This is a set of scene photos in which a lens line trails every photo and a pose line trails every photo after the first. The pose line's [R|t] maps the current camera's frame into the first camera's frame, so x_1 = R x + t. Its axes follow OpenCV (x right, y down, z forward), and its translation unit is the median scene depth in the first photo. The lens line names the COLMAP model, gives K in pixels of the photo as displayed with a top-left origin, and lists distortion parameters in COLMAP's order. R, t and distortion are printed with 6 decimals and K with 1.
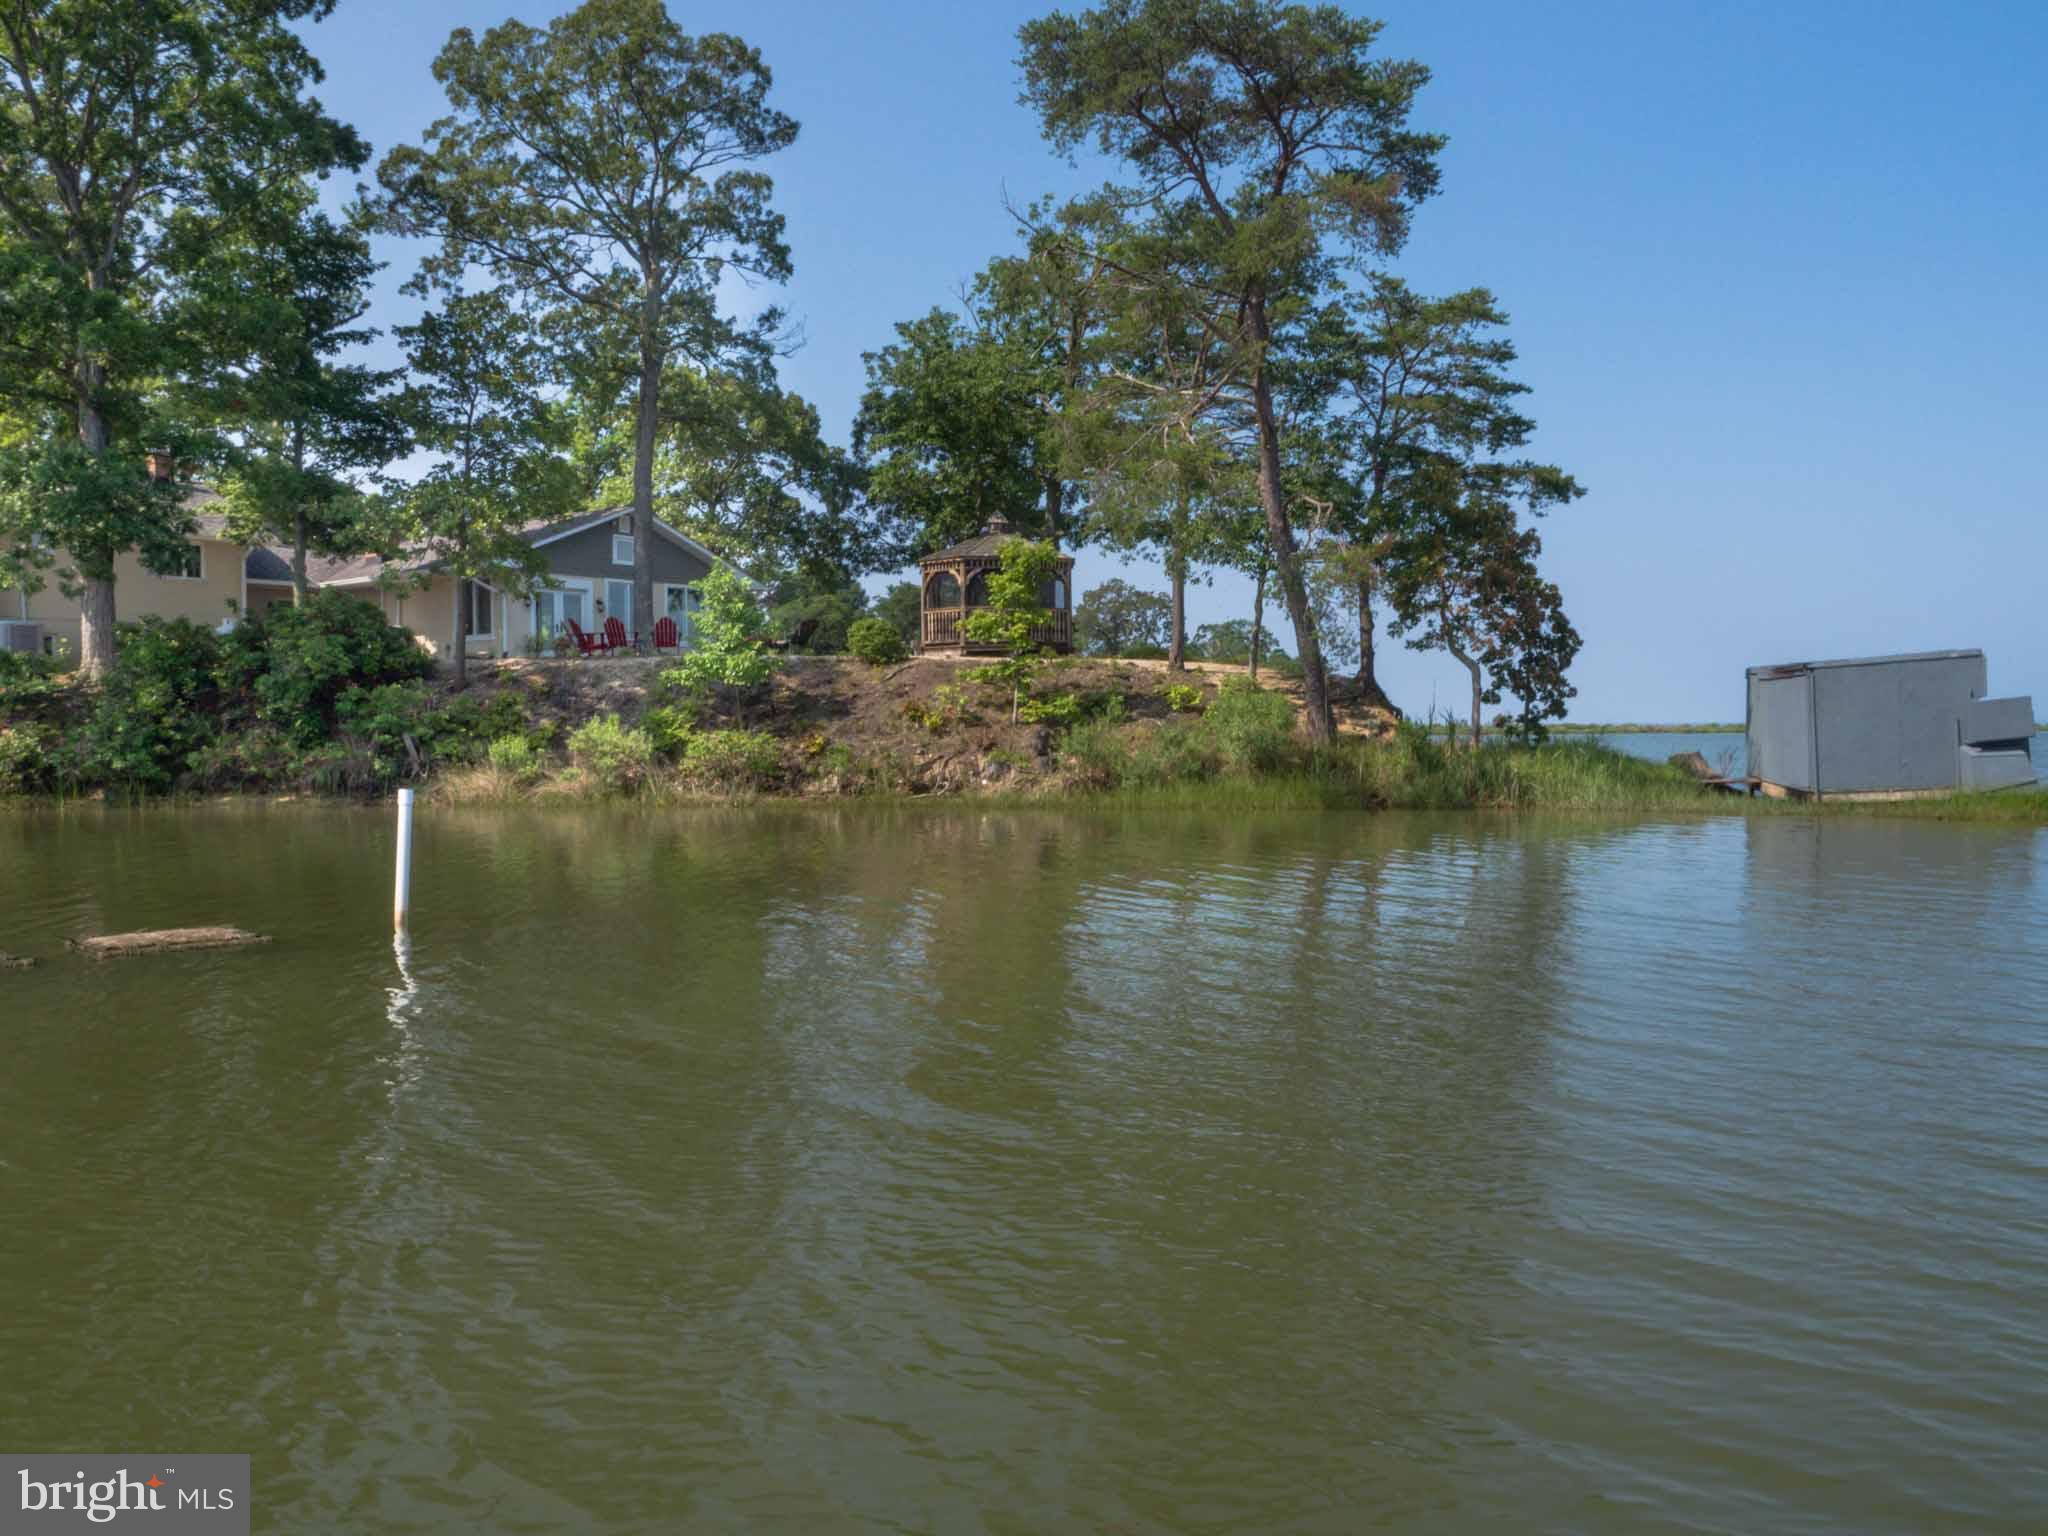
lens RADIAL K [[1544.6, 0, 1022.1], [0, 1544.6, 745.8], [0, 0, 1]] dist [-0.010030, 0.007241]
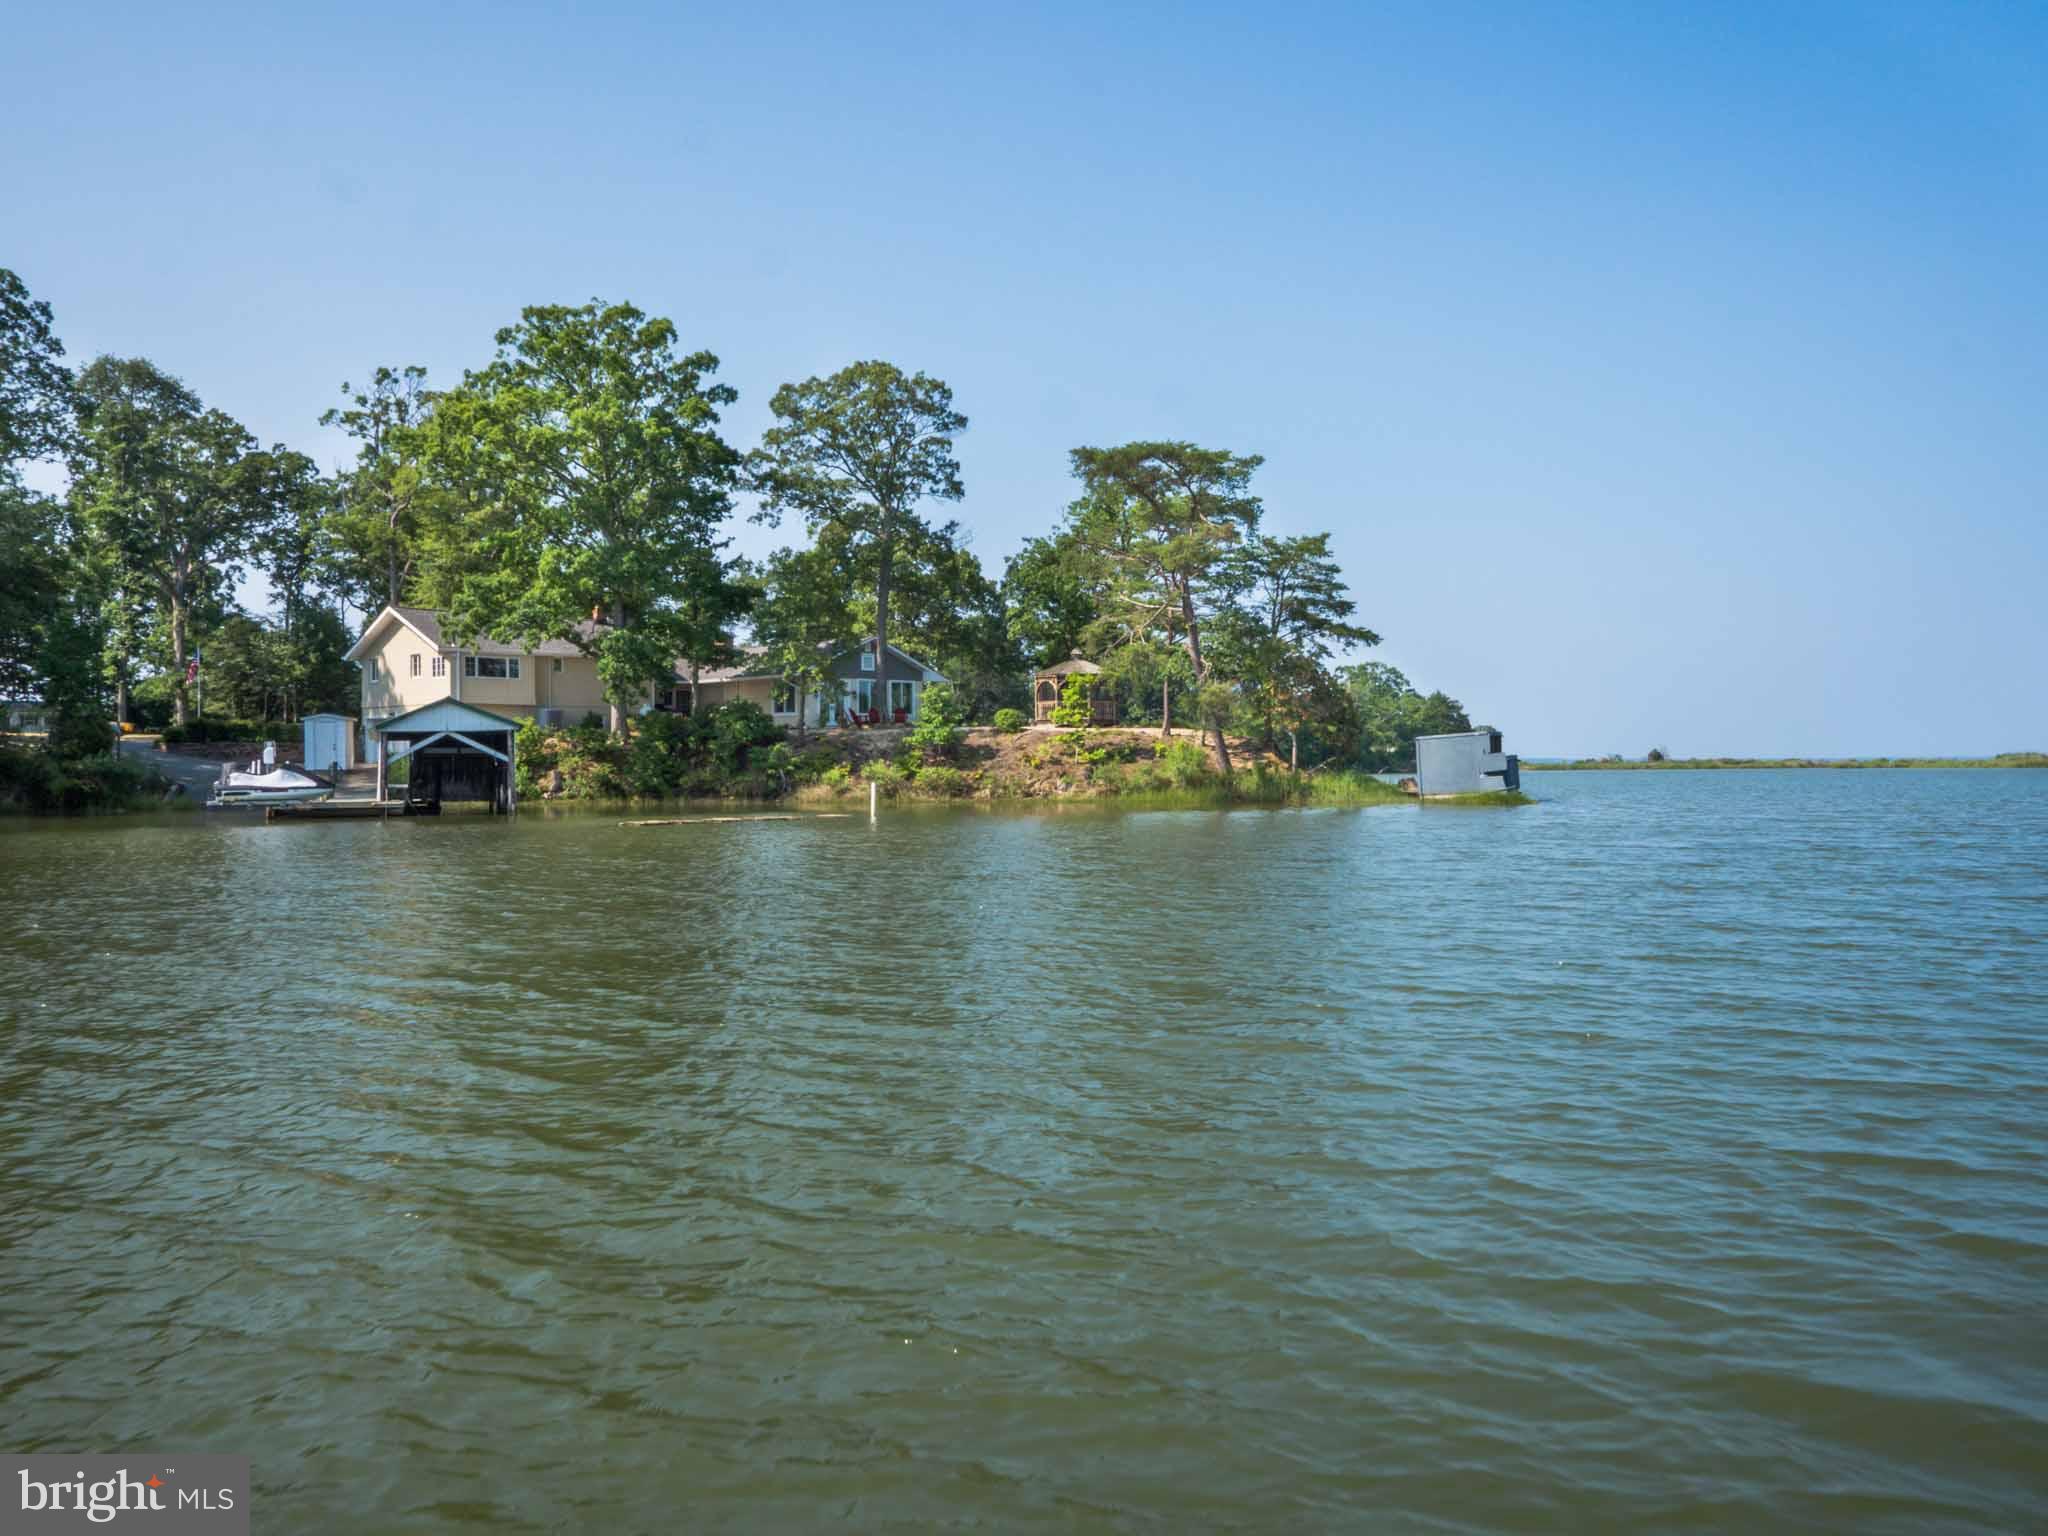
lens RADIAL K [[1637.4, 0, 1018.8], [0, 1637.4, 755.5], [0, 0, 1]] dist [-0.009657, 0.034380]
pose [[0.994281, -0.001515, -0.106780, 0.144294], [-0.000218, 0.999869, -0.016215, 0.009780], [0.106791, 0.016146, 0.994150, -1.099301]]
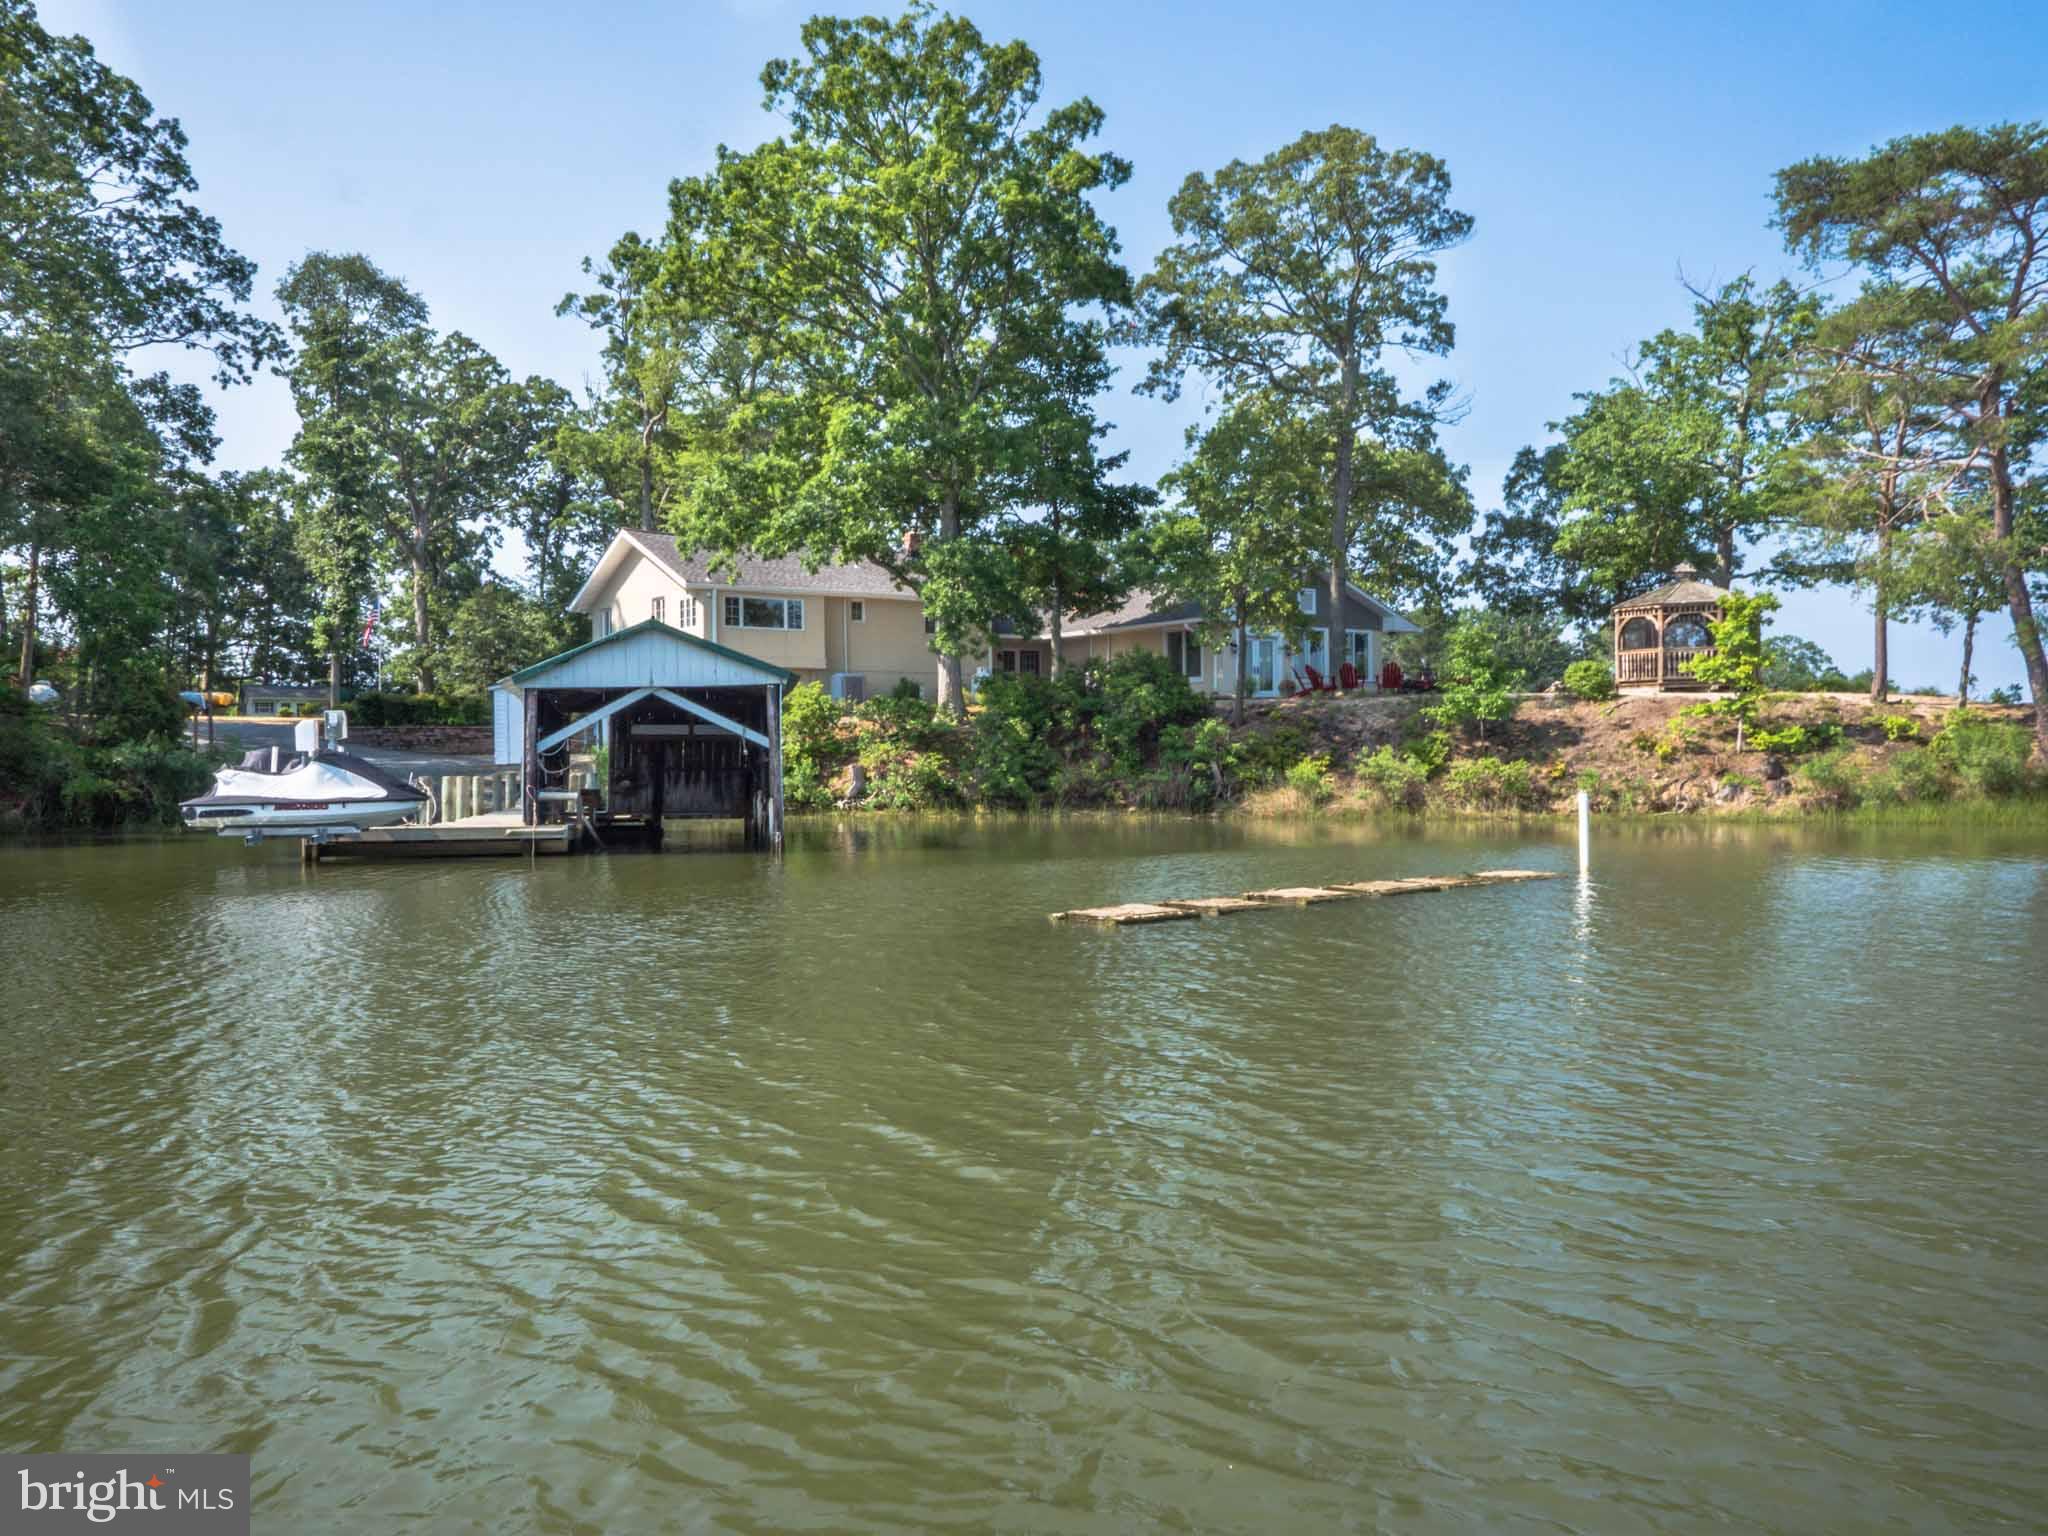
lens RADIAL K [[1637.4, 0, 1012.6], [0, 1637.4, 756.4], [0, 0, 1]] dist [-0.009657, 0.034380]
pose [[0.959904, -0.002316, -0.280318, -0.177429], [-0.001014, 0.999931, -0.011733, 0.003743], [0.280325, 0.011547, 0.959836, -0.311019]]
